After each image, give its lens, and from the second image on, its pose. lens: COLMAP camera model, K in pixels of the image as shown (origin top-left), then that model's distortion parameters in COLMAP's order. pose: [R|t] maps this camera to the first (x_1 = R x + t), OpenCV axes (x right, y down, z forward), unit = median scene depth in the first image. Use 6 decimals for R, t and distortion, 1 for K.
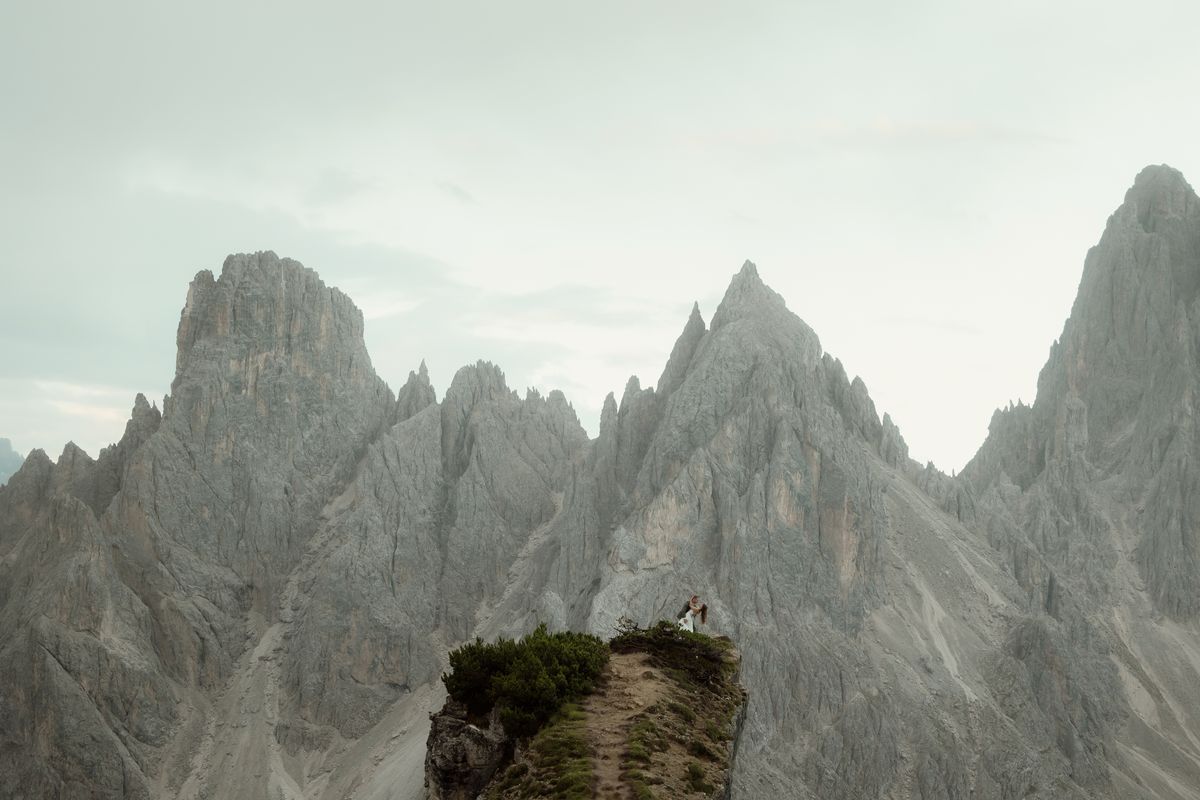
lens RADIAL K [[1418.5, 0, 598.7], [0, 1418.5, 399.8], [0, 0, 1]] dist [-0.010278, 0.000000]
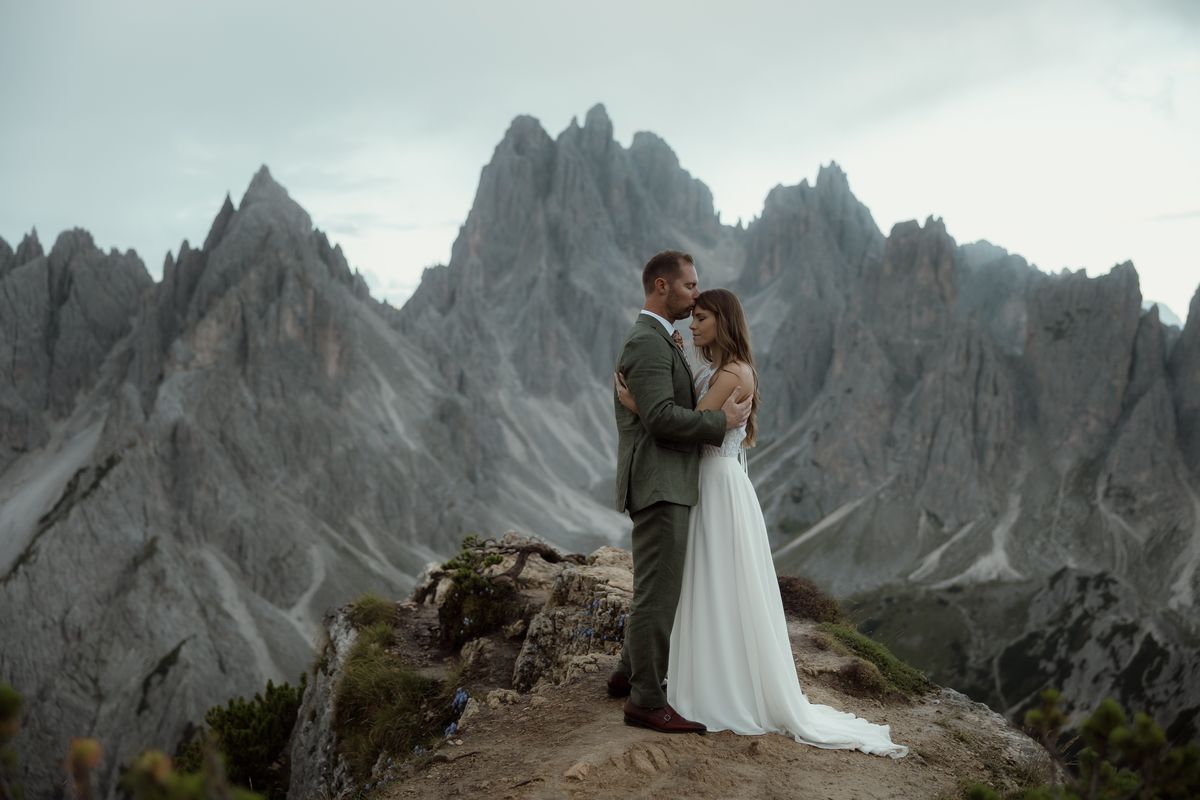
lens RADIAL K [[1418.5, 0, 600.1], [0, 1418.5, 396.1], [0, 0, 1]] dist [-0.010278, 0.000000]
pose [[0.953757, -0.013737, 0.300264, -0.009016], [-0.027614, 0.990726, 0.133038, -0.061946], [-0.299307, -0.135178, 0.944533, -0.545912]]
